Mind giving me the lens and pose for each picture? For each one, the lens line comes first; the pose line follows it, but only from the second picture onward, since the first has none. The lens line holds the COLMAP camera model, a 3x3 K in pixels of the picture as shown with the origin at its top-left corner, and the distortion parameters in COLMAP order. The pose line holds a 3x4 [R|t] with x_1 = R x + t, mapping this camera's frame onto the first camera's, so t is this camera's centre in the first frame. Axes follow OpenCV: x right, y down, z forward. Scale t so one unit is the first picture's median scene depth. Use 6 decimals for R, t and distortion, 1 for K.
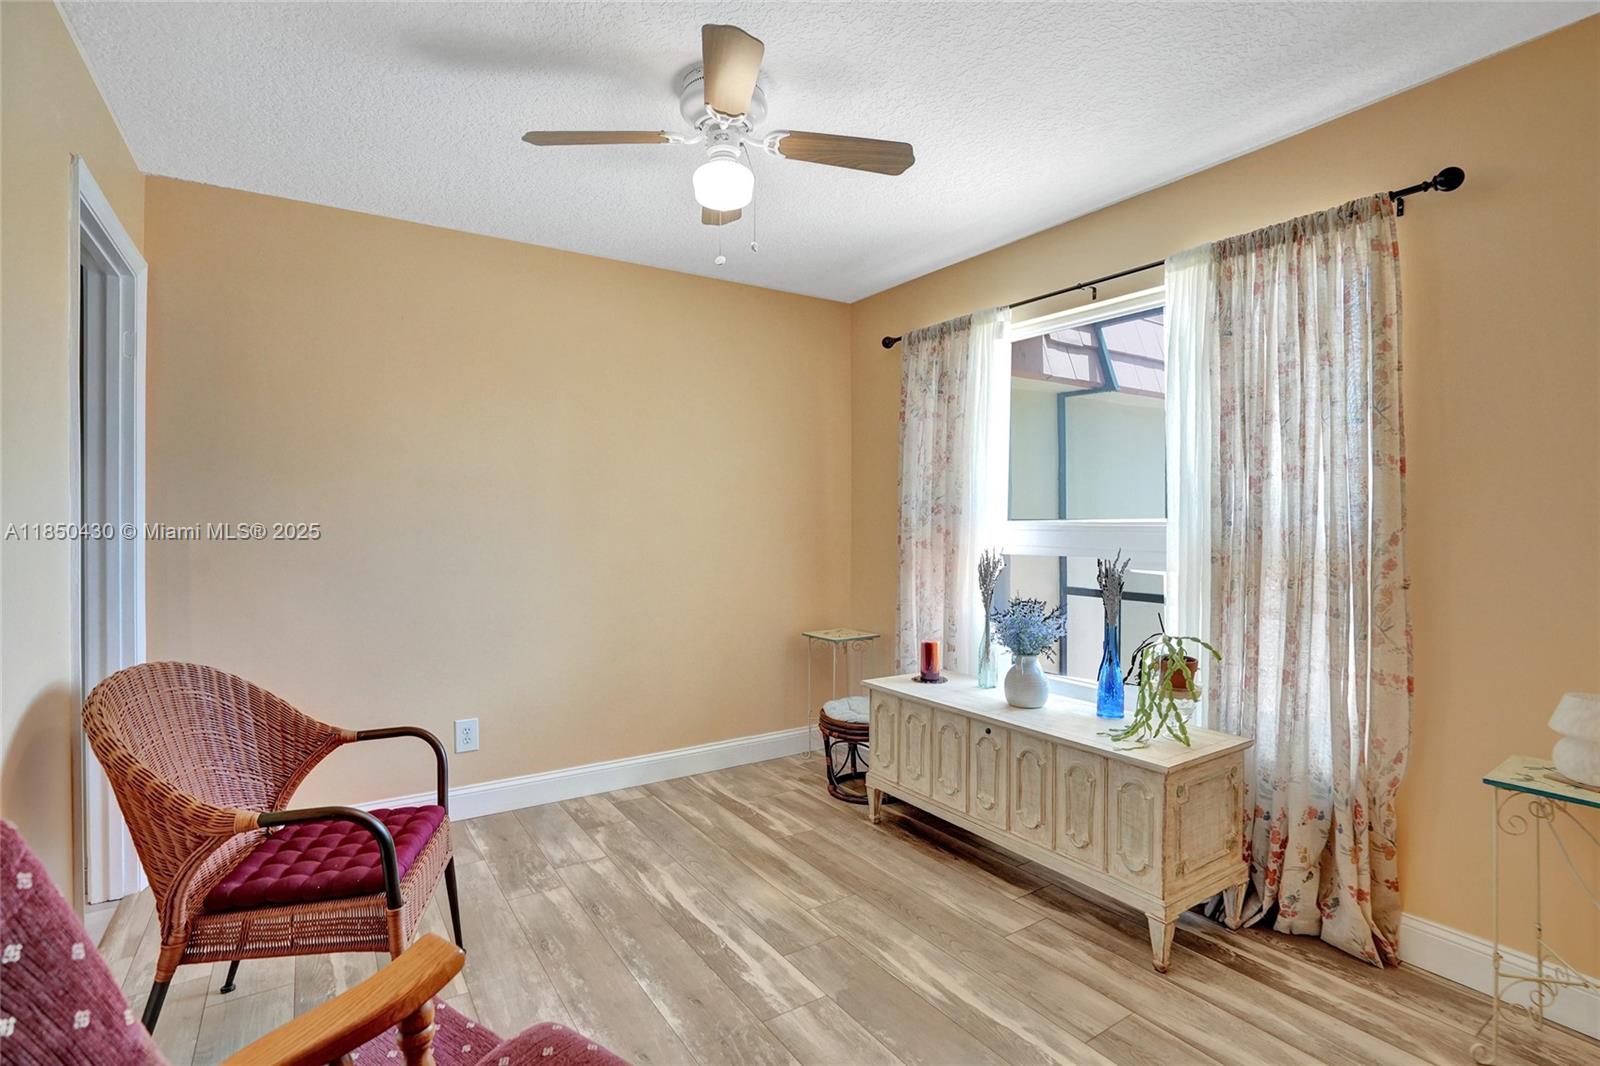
lens RADIAL K [[768.4, 0, 797.5], [0, 768.4, 518.5], [0, 0, 1]] dist [-0.063373, 0.024364]
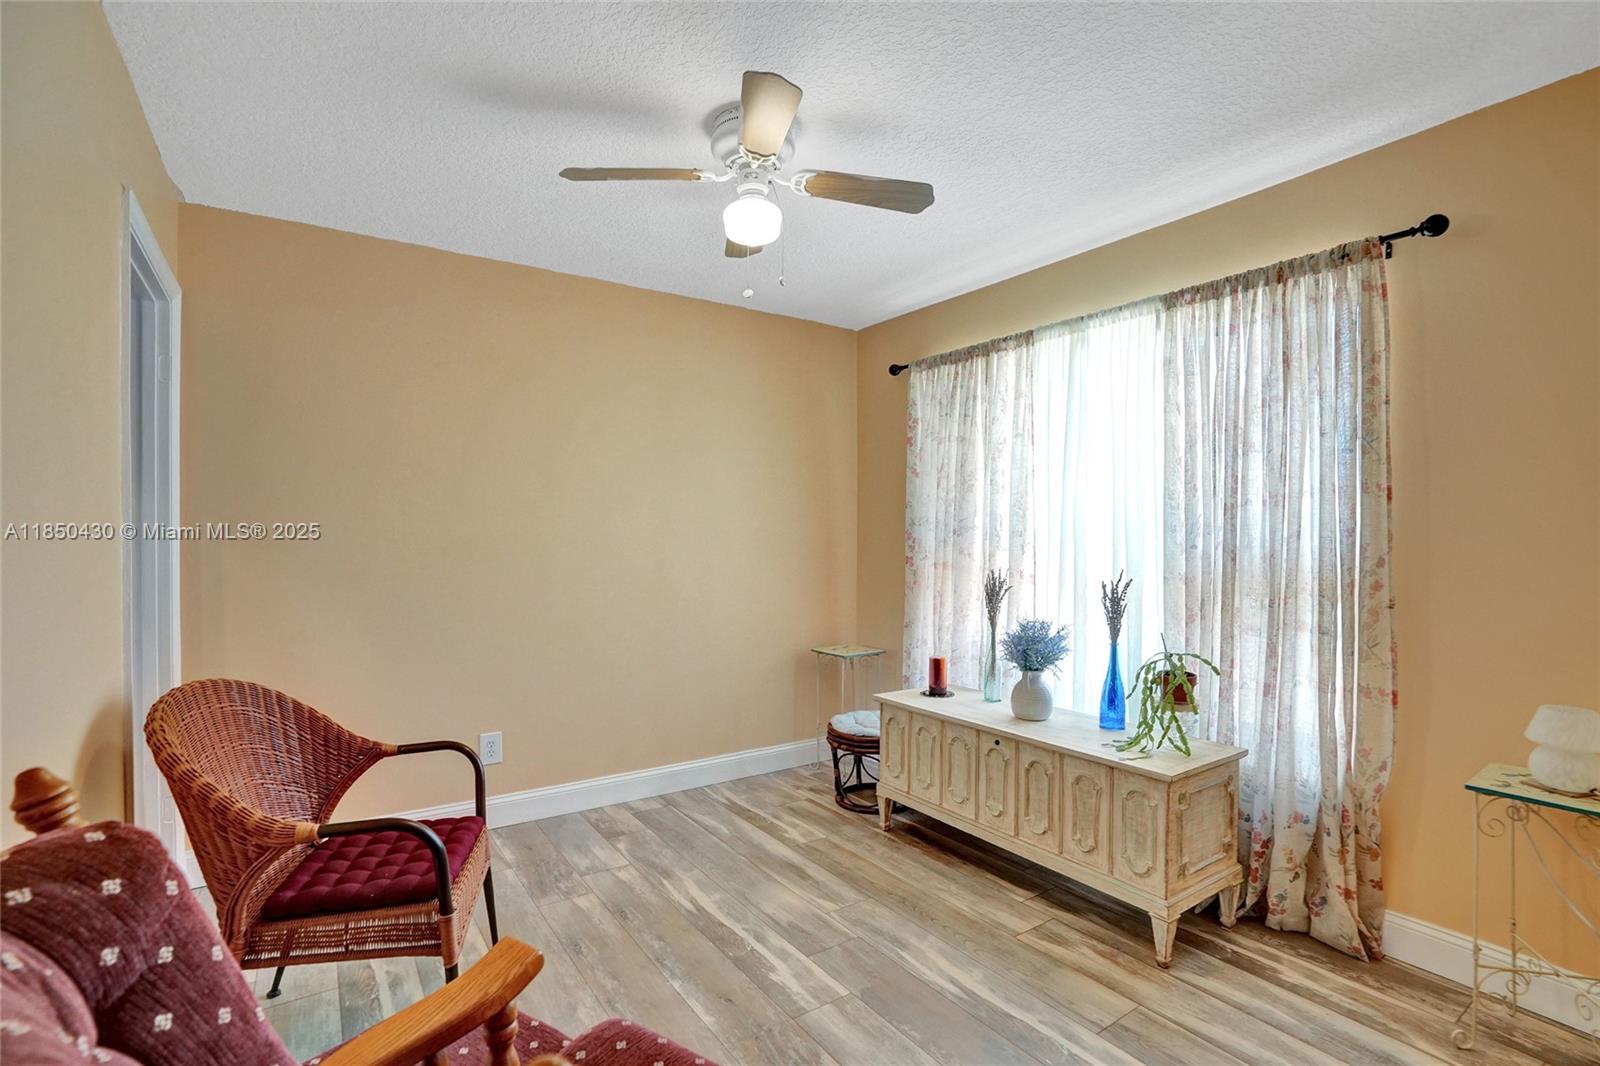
lens RADIAL K [[747.1, 0, 805.6], [0, 747.1, 541.6], [0, 0, 1]] dist [-0.068730, 0.028619]
pose [[0.999732, 0.002509, 0.023028, -0.046478], [-0.002677, 0.999970, 0.007286, -0.006591], [-0.023009, -0.007345, 0.999708, -0.018081]]
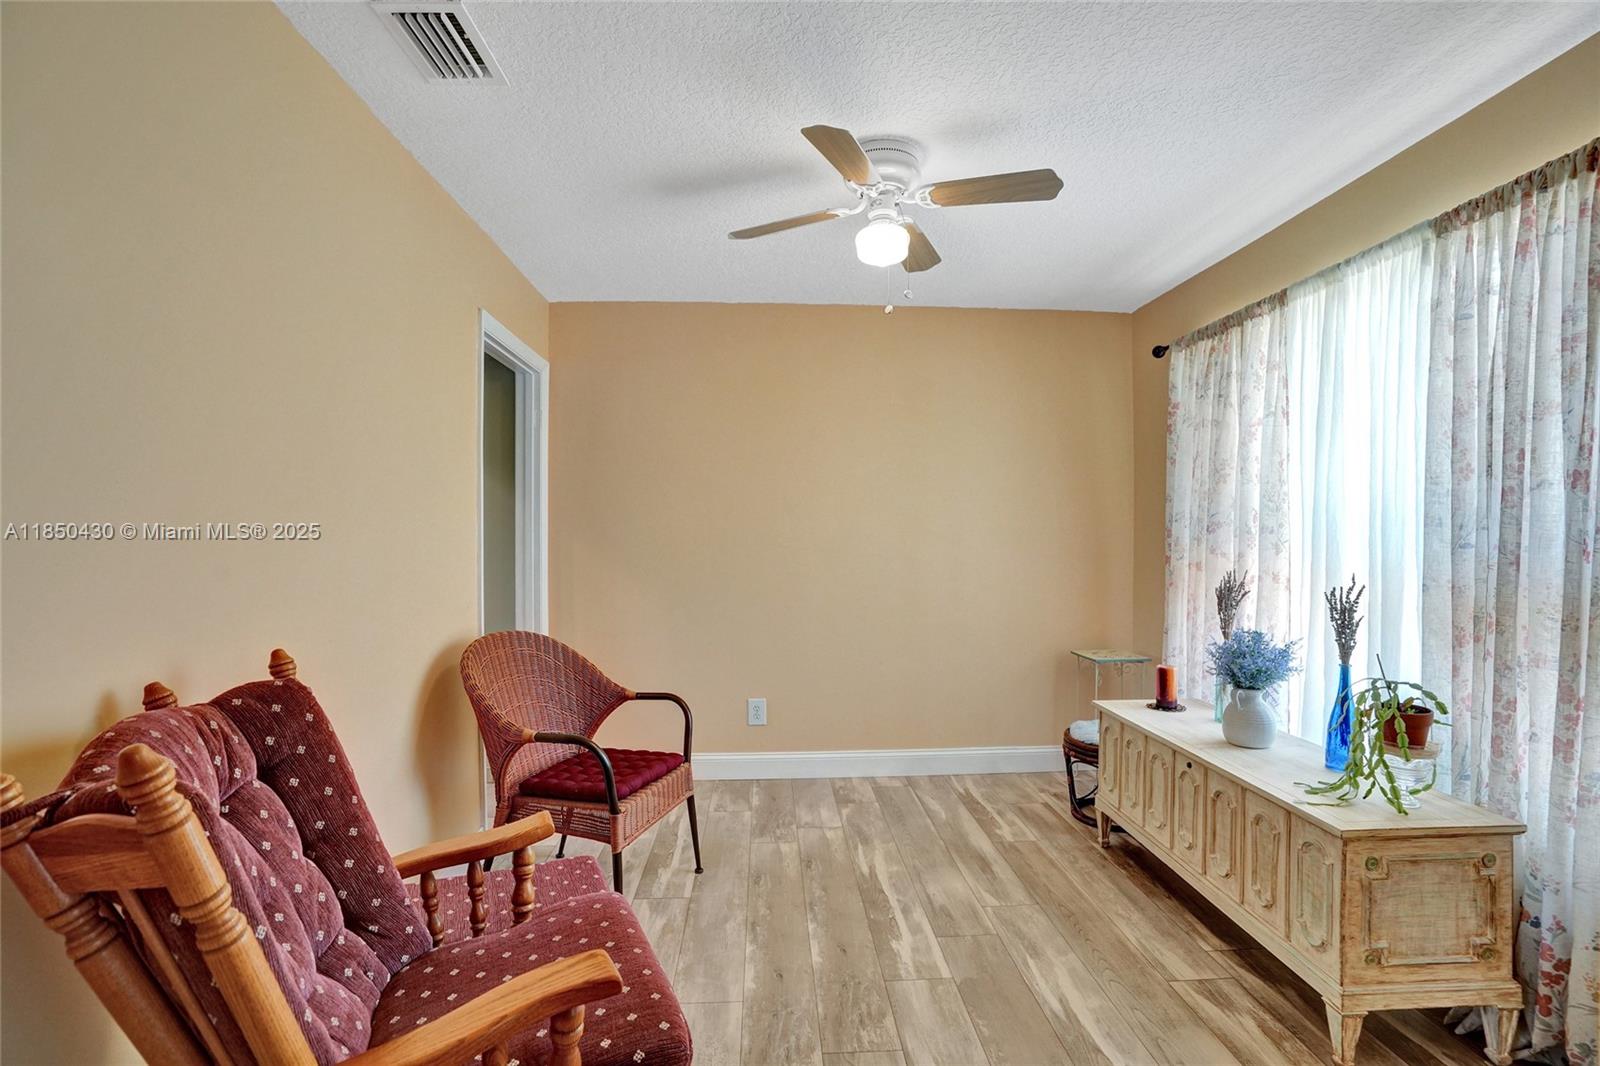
lens RADIAL K [[740.9, 0, 799.3], [0, 740.9, 537.0], [0, 0, 1]] dist [-0.063140, 0.024047]
pose [[0.863683, 0.002328, -0.504030, 0.342849], [-0.001013, 0.999995, 0.002882, -0.003722], [0.504034, -0.001979, 0.863682, -0.010886]]
